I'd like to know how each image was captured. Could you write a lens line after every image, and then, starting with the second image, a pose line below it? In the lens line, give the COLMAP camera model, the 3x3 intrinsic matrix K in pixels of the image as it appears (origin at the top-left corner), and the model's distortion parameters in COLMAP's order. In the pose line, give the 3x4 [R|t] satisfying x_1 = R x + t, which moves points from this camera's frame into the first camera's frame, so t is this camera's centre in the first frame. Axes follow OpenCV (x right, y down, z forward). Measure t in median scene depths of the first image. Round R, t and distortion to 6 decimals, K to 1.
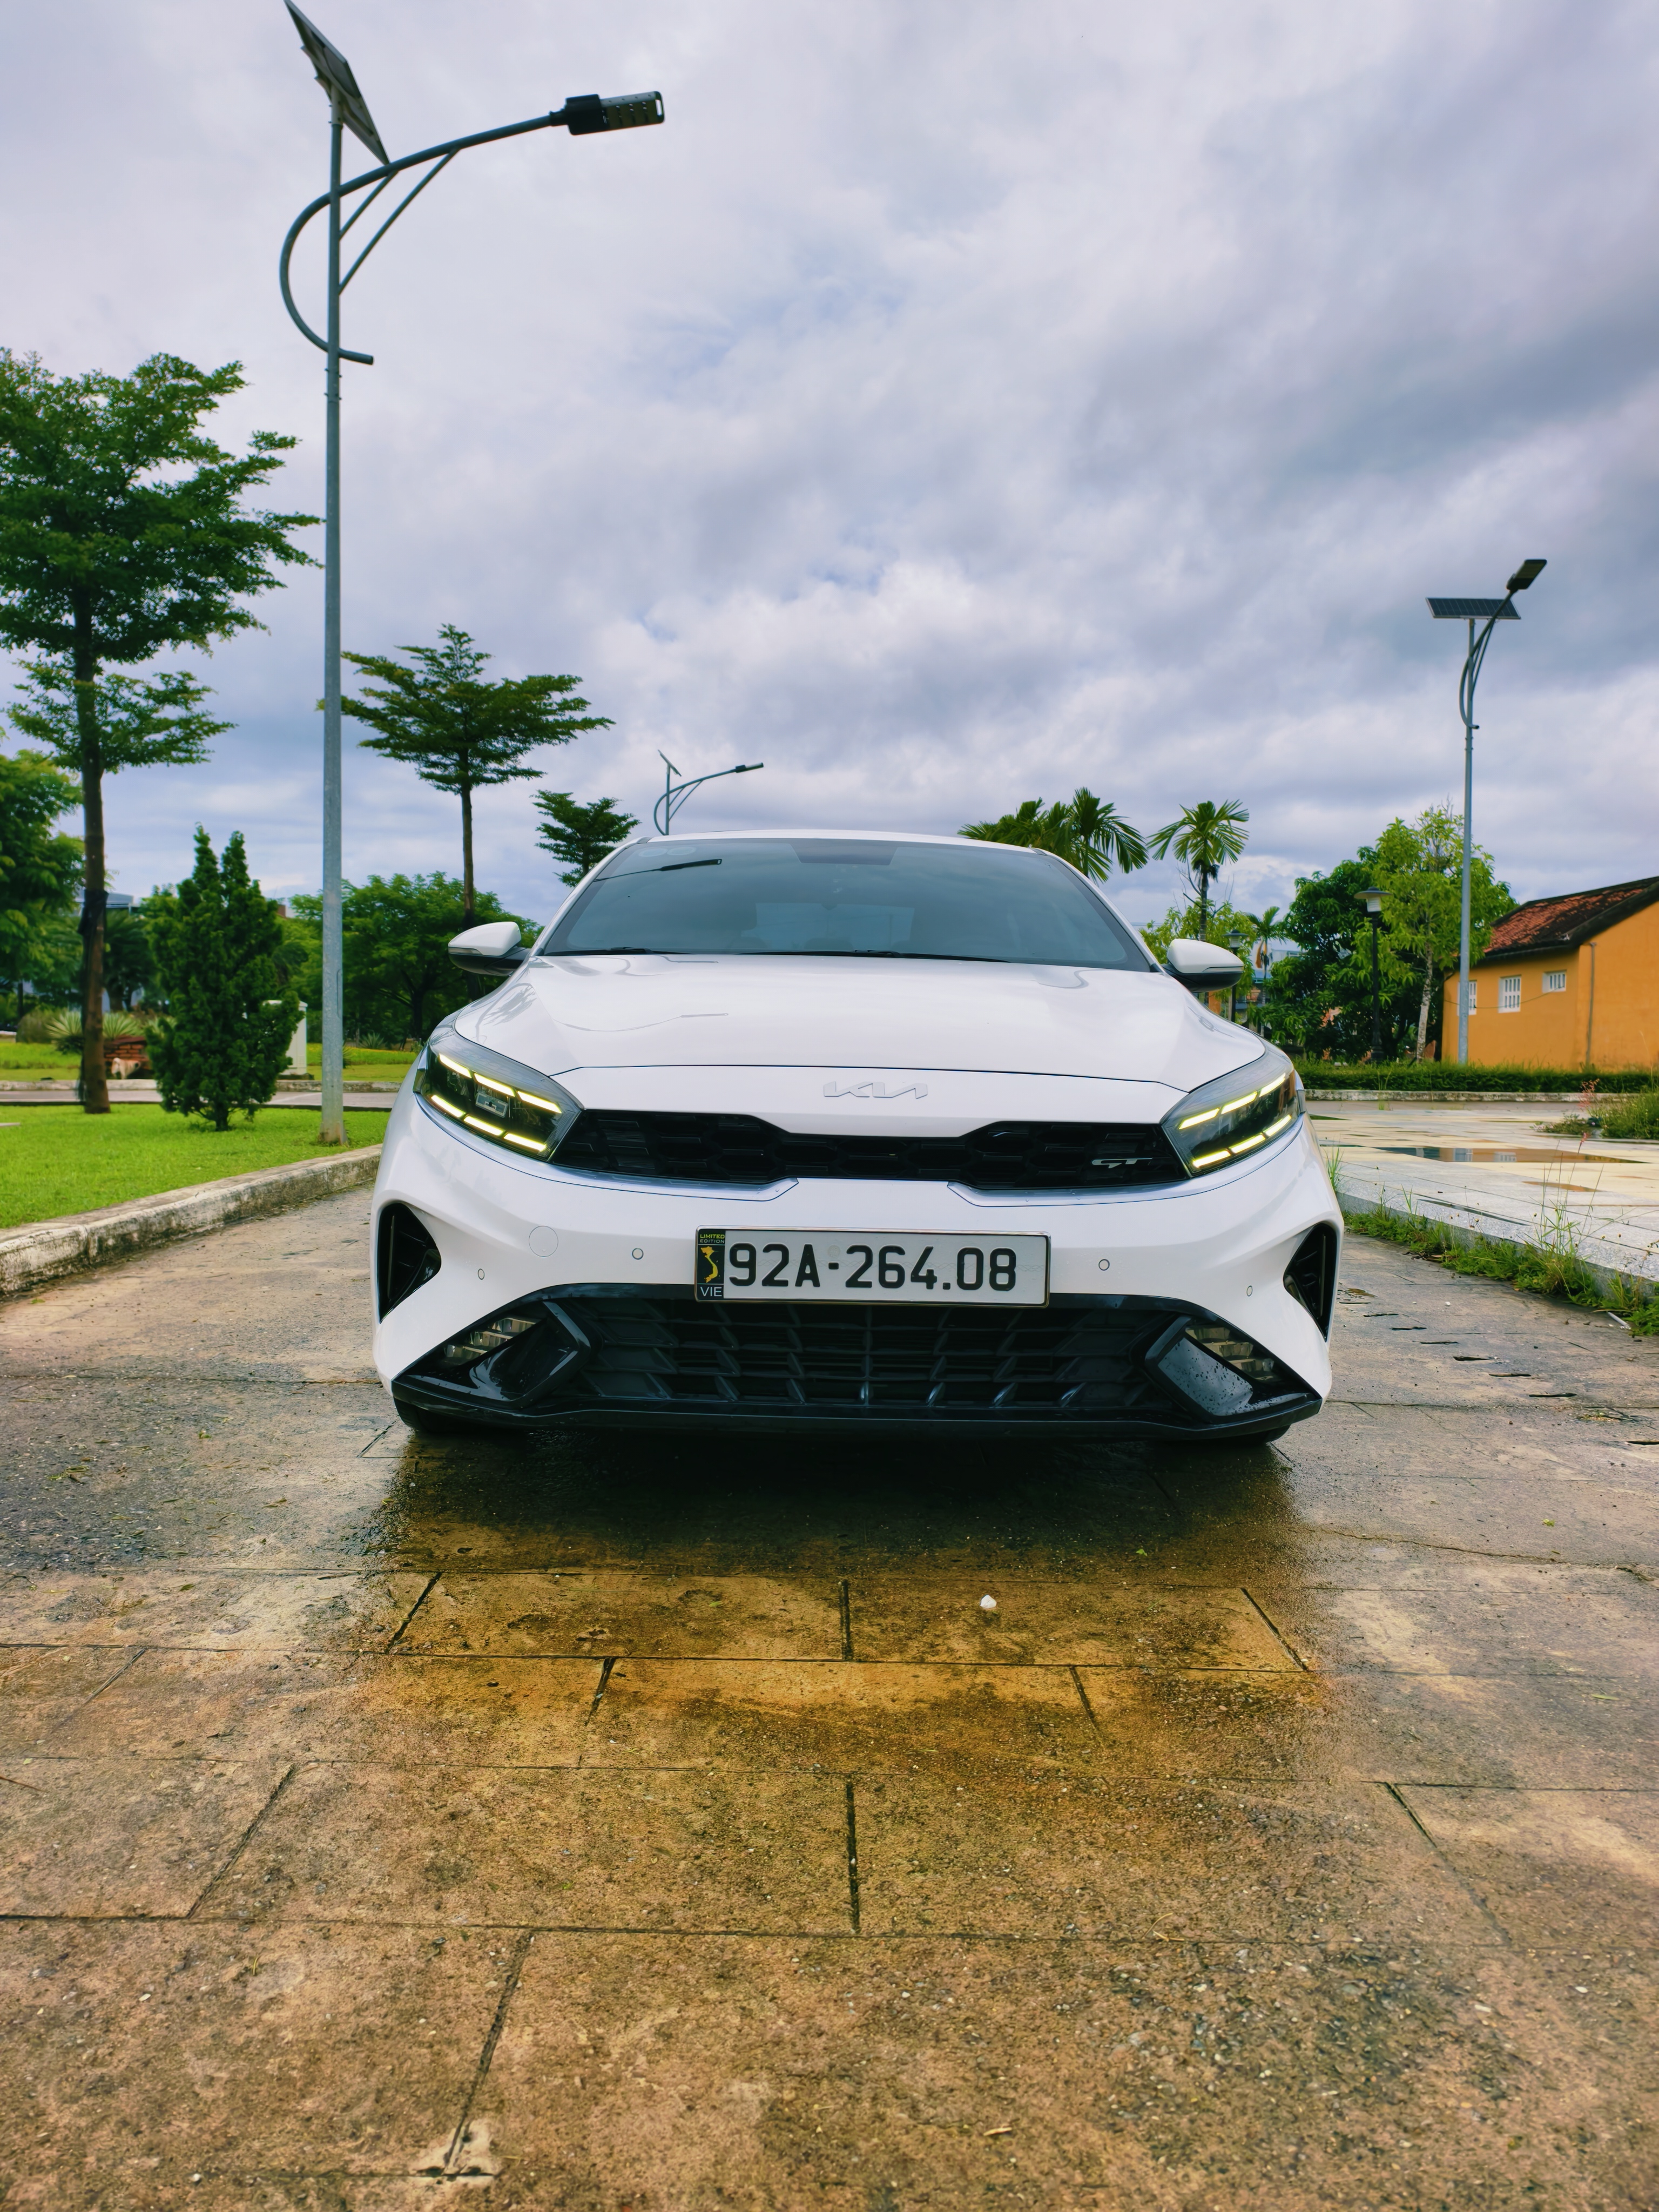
lens RADIAL K [[1498.8, 0, 831.8], [0, 1498.8, 1088.0], [0, 0, 1]] dist [0.019183, -0.017893]
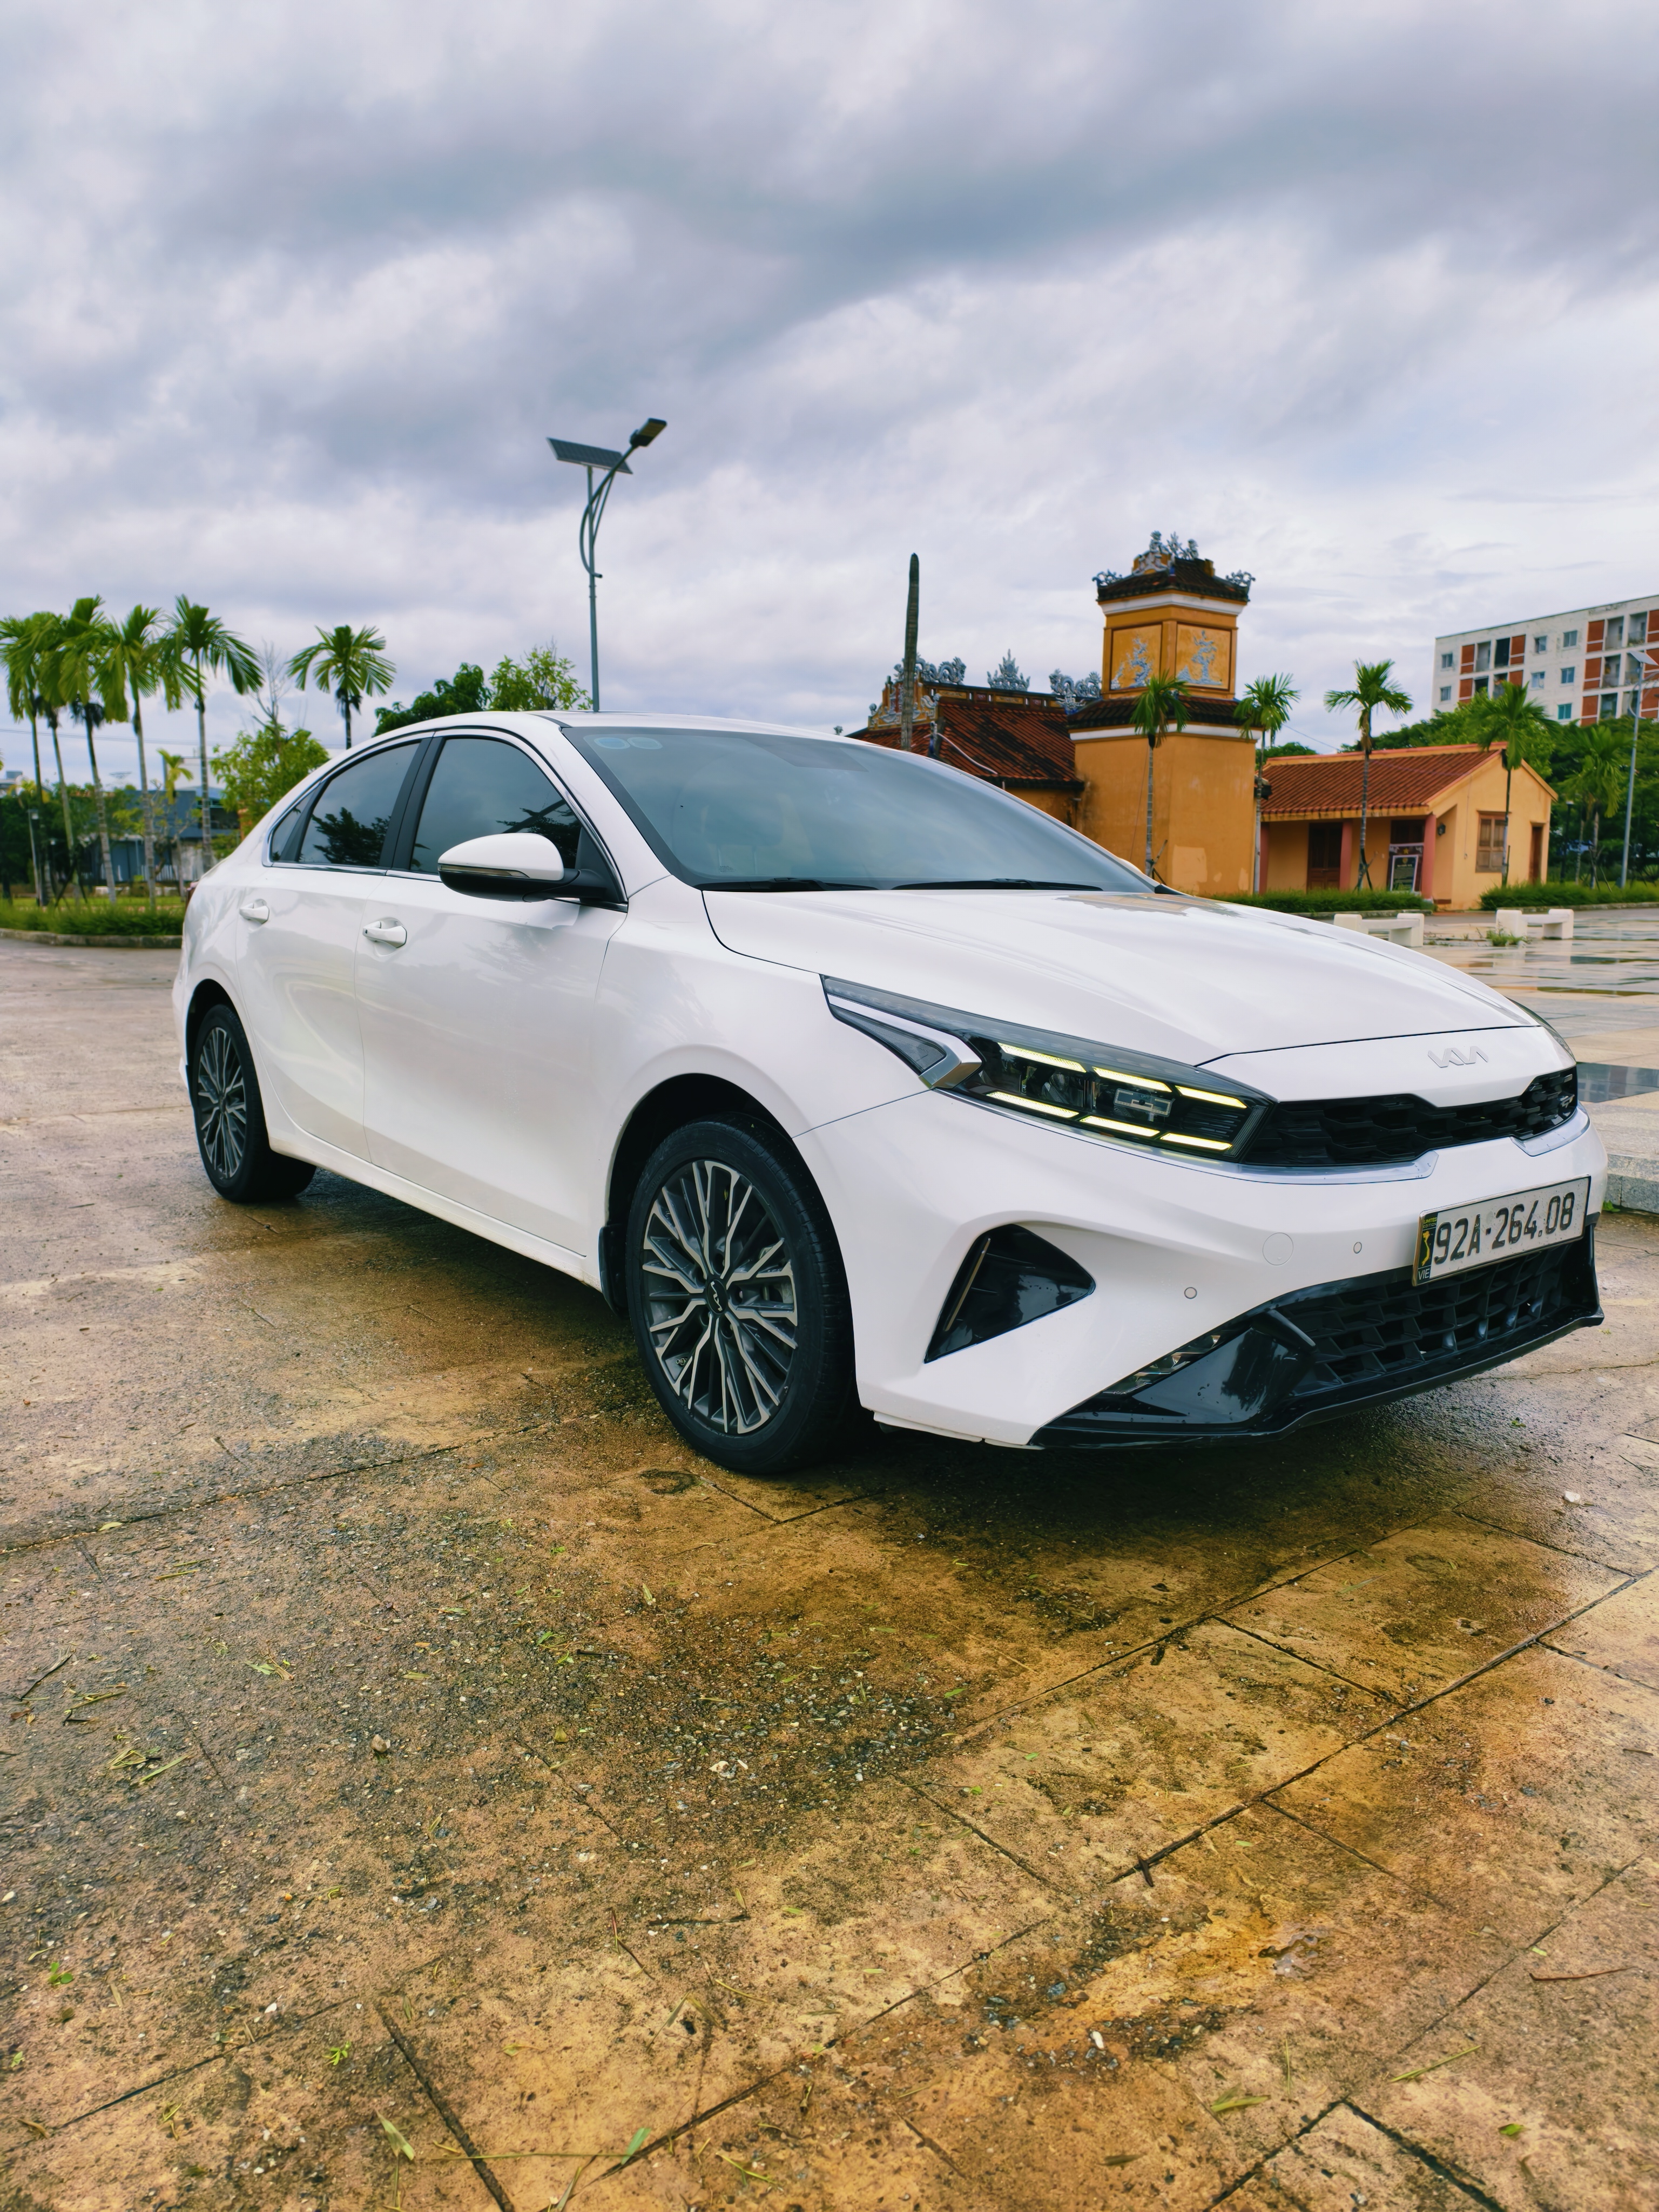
lens RADIAL K [[1498.8, 0, 825.9], [0, 1498.8, 1116.1], [0, 0, 1]] dist [0.019183, -0.017893]
pose [[0.792856, -0.102980, 0.600645, -0.864920], [0.022091, 0.989828, 0.140546, -0.104534], [-0.609008, -0.098164, 0.787066, 0.398719]]
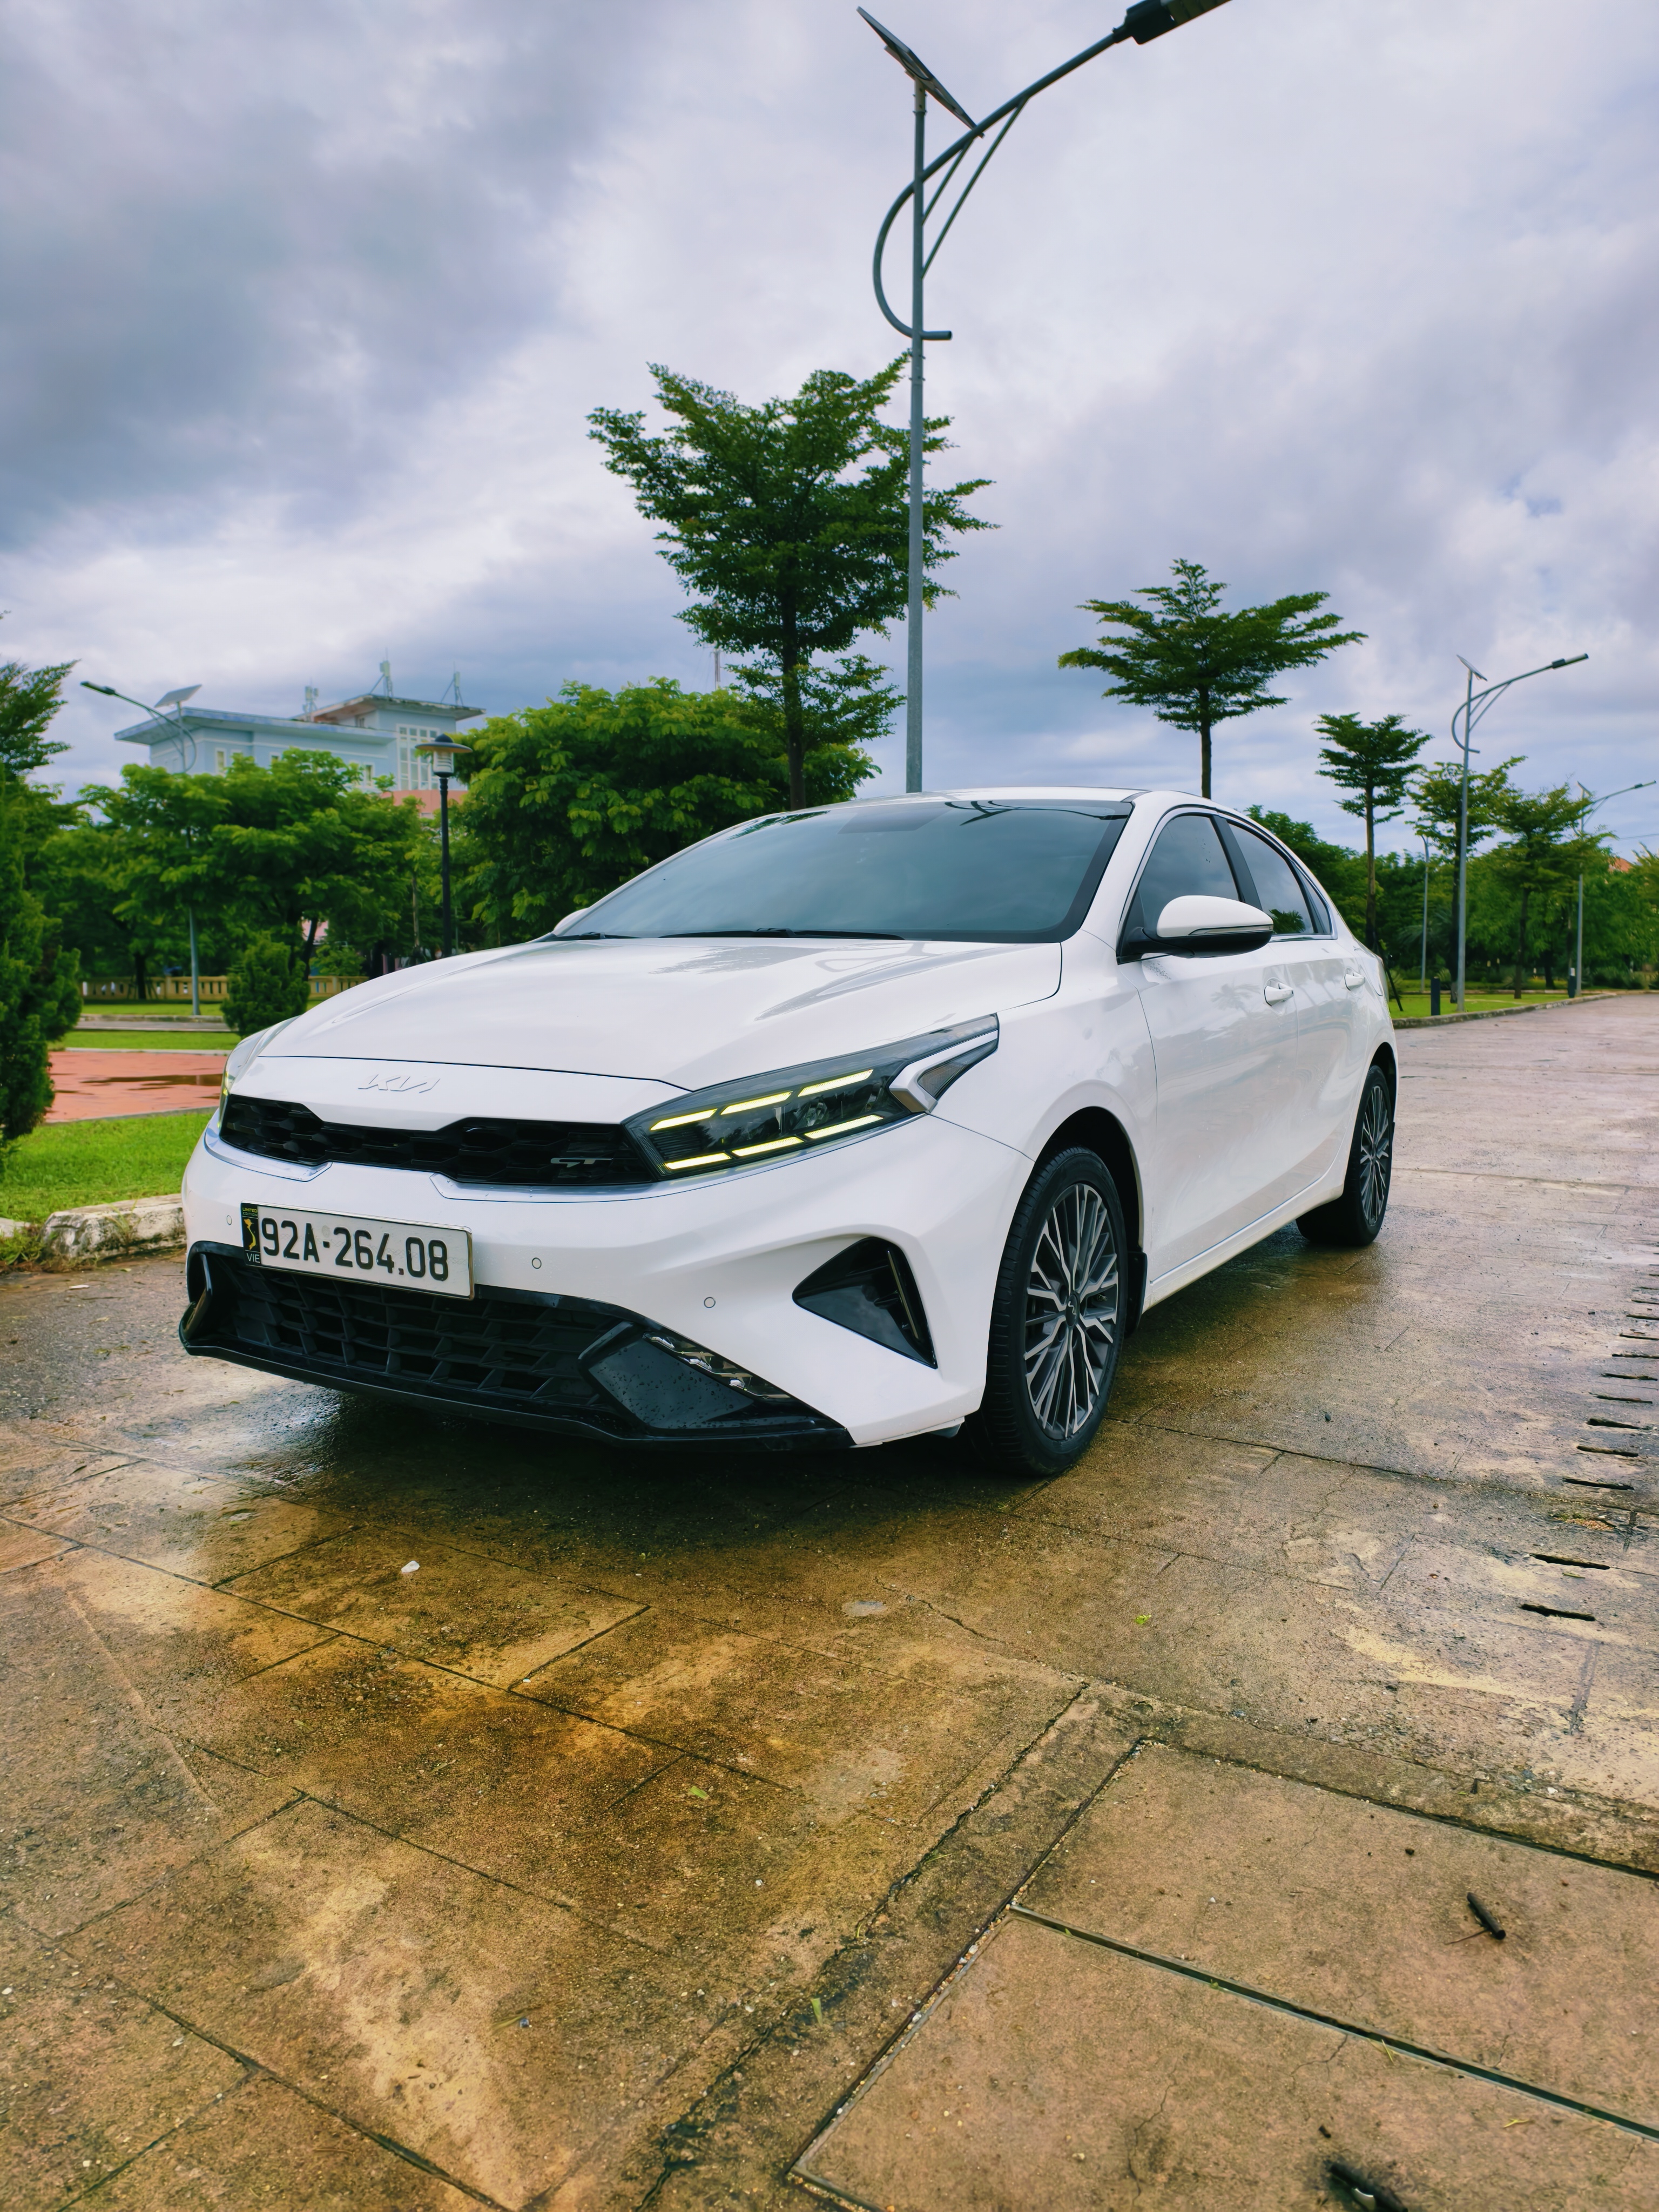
lens RADIAL K [[1498.8, 0, 822.3], [0, 1498.8, 1094.6], [0, 0, 1]] dist [0.019183, -0.017893]
pose [[0.845758, 0.026762, -0.532895, 0.783774], [-0.001319, 0.998843, 0.048069, -0.039793], [0.533565, -0.039952, 0.844815, 0.226675]]
